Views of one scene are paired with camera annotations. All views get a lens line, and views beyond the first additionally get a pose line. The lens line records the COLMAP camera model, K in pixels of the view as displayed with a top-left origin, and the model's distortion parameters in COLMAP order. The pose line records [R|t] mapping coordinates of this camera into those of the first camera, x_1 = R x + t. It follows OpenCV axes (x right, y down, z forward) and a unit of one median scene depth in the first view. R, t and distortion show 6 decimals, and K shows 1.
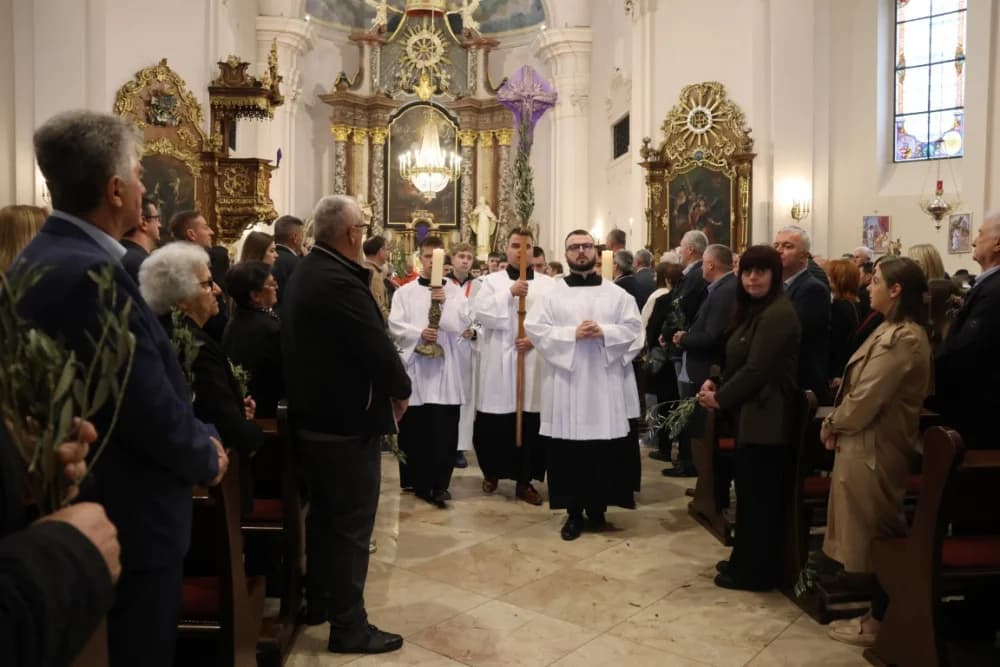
lens RADIAL K [[841.1, 0, 503.2], [0, 841.1, 319.4], [0, 0, 1]] dist [-0.160971, 0.144910]
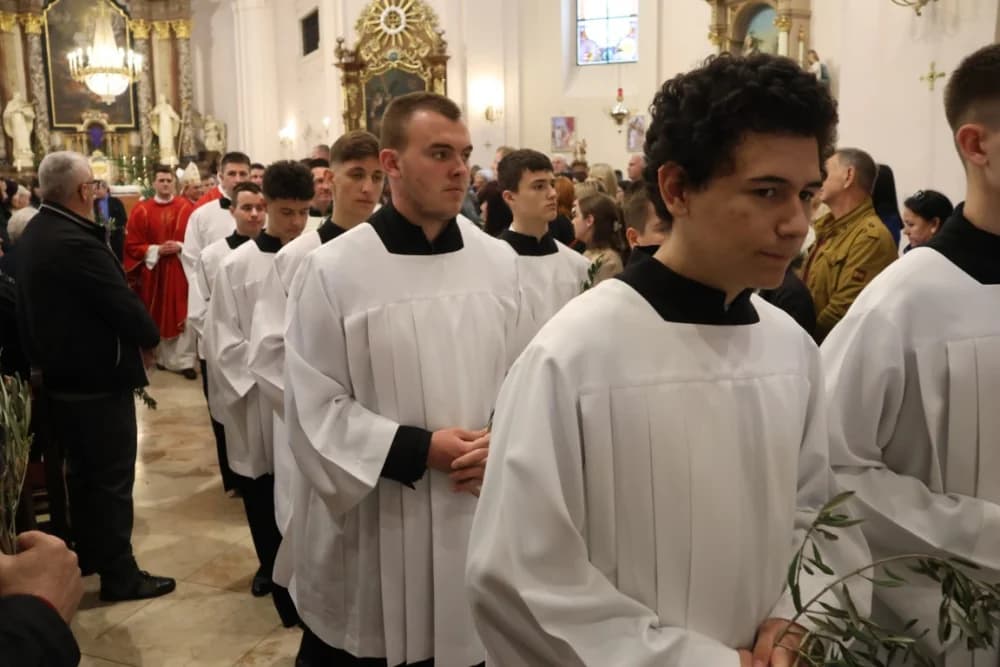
lens RADIAL K [[852.4, 0, 498.3], [0, 852.4, 321.0], [0, 0, 1]] dist [-0.153757, 0.144051]
pose [[0.936762, -0.081338, 0.340384, -0.015006], [0.037124, 0.990224, 0.134455, -0.013628], [-0.347992, -0.113316, 0.930624, -0.018244]]
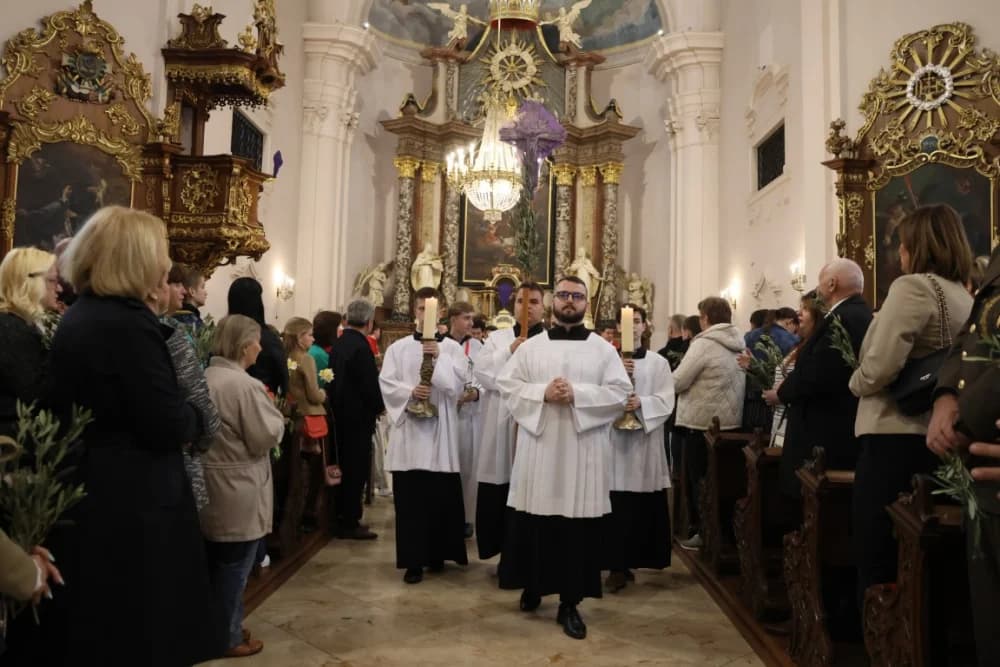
lens RADIAL K [[841.1, 0, 503.2], [0, 841.1, 319.4], [0, 0, 1]] dist [-0.160971, 0.144910]
pose [[0.991788, 0.012391, -0.127294, 0.004750], [-0.024302, 0.995421, -0.092450, -0.008554], [0.125566, 0.094784, 0.987547, 0.384136]]
